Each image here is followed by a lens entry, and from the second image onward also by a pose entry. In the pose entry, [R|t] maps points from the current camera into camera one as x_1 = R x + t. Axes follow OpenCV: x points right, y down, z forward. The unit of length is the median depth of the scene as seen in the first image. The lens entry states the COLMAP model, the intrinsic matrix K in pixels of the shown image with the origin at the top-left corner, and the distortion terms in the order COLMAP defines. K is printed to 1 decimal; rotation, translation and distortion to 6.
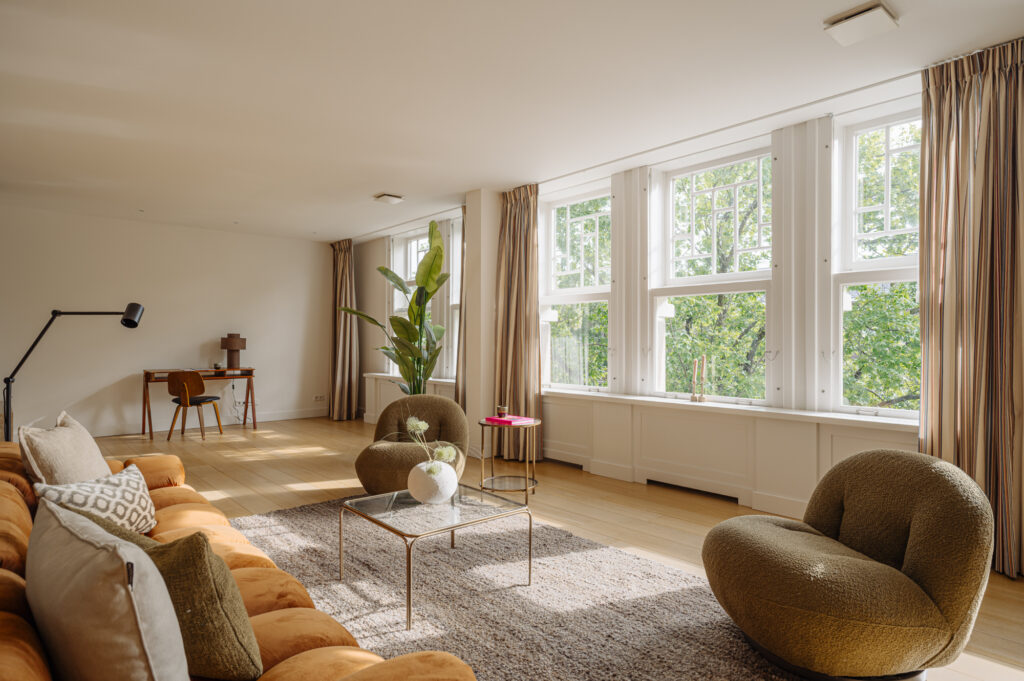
lens RADIAL K [[577.5, 0, 511.0], [0, 577.5, 336.3], [0, 0, 1]] dist [-0.004153, 0.000209]
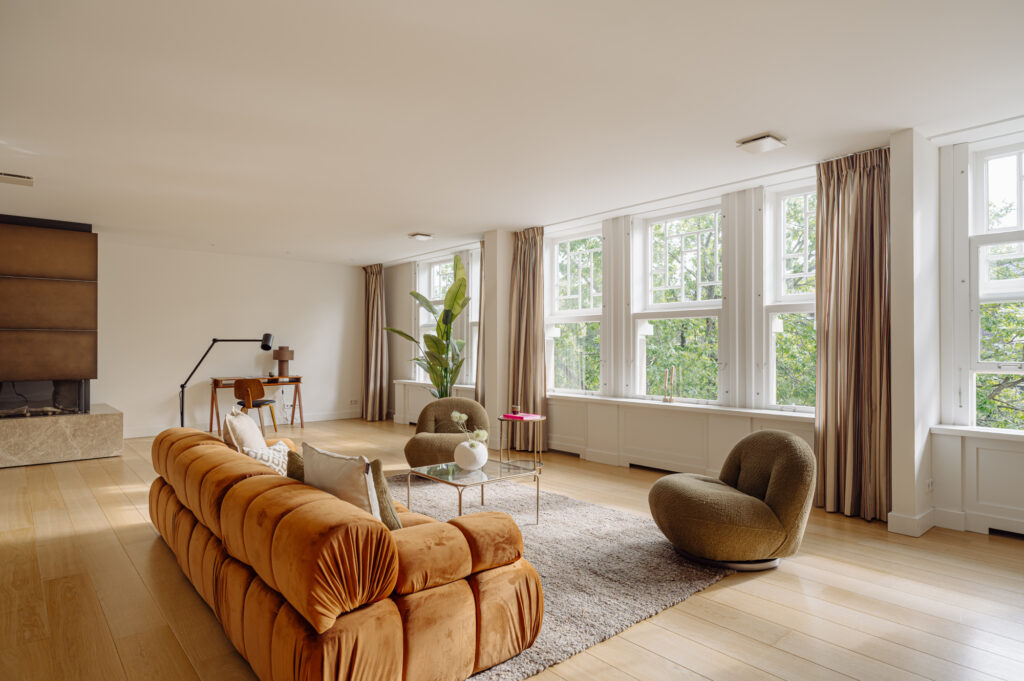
lens RADIAL K [[577.5, 0, 512.7], [0, 577.5, 338.2], [0, 0, 1]] dist [-0.004153, 0.000209]
pose [[0.999955, -0.002335, -0.009237, -0.009406], [0.002270, 0.999972, -0.007074, -0.020395], [0.009253, 0.007053, 0.999932, -0.280177]]
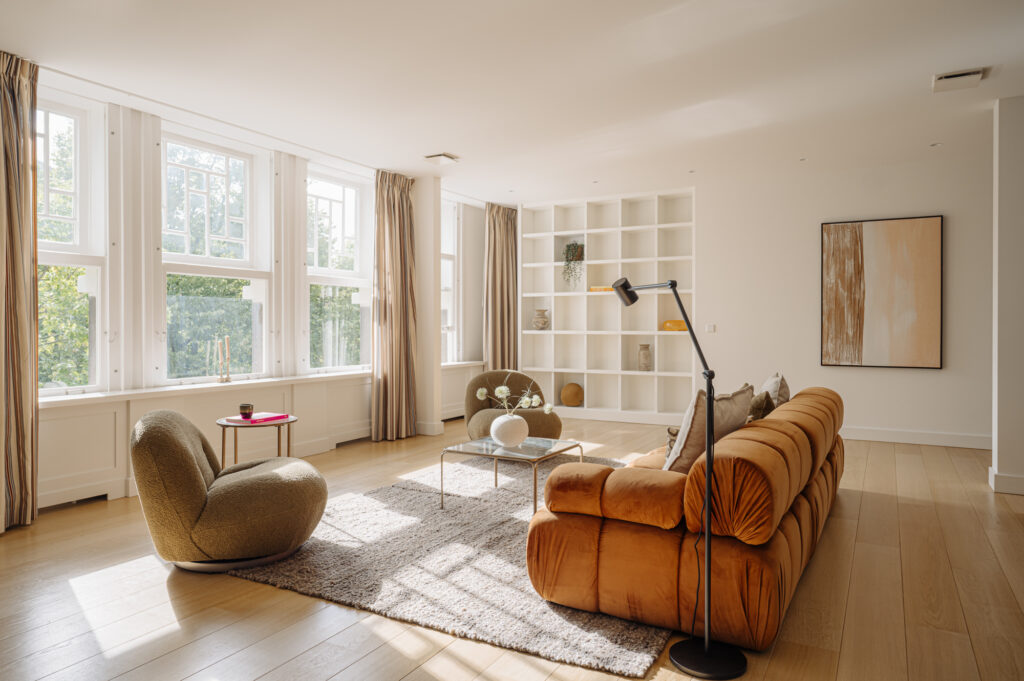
lens RADIAL K [[690.0, 0, 494.4], [0, 690.0, 333.1], [0, 0, 1]] dist [-0.003009, 0.001226]
pose [[-0.318717, -0.011122, 0.947785, -0.961130], [-0.008931, 0.999922, 0.008731, 0.011116], [-0.947808, -0.005682, -0.318792, 0.920311]]
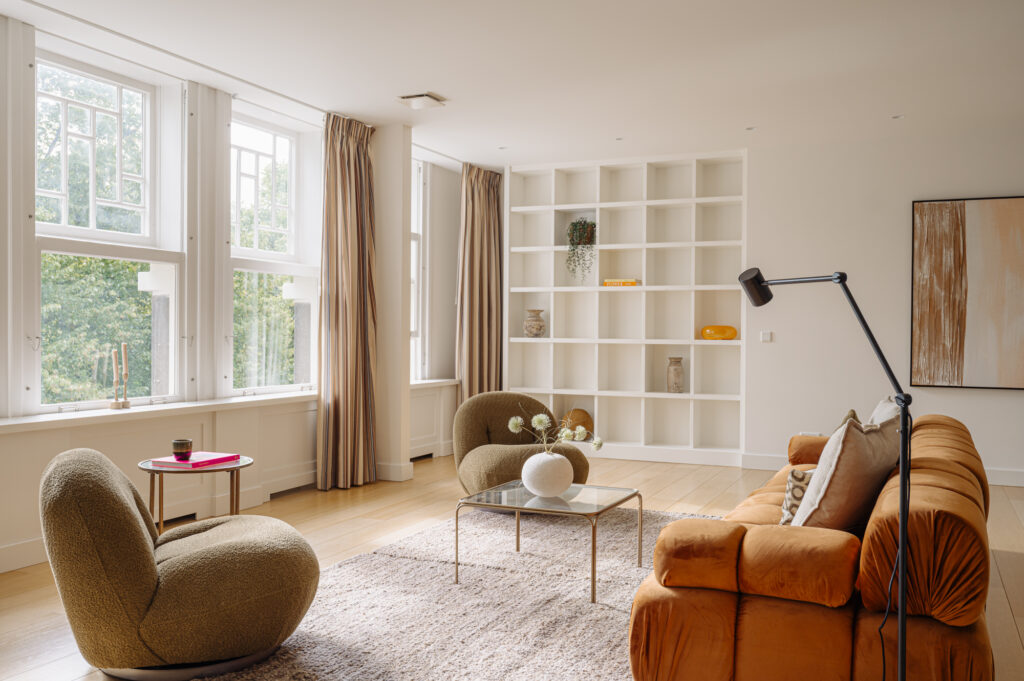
lens RADIAL K [[928.5, 0, 511.1], [0, 928.5, 343.7], [0, 0, 1]] dist [0.008724, -0.022357]
pose [[-0.412874, -0.016426, 0.910640, -0.904777], [-0.016757, 0.999805, 0.010437, 0.012305], [-0.910634, -0.010951, -0.413068, 1.017416]]
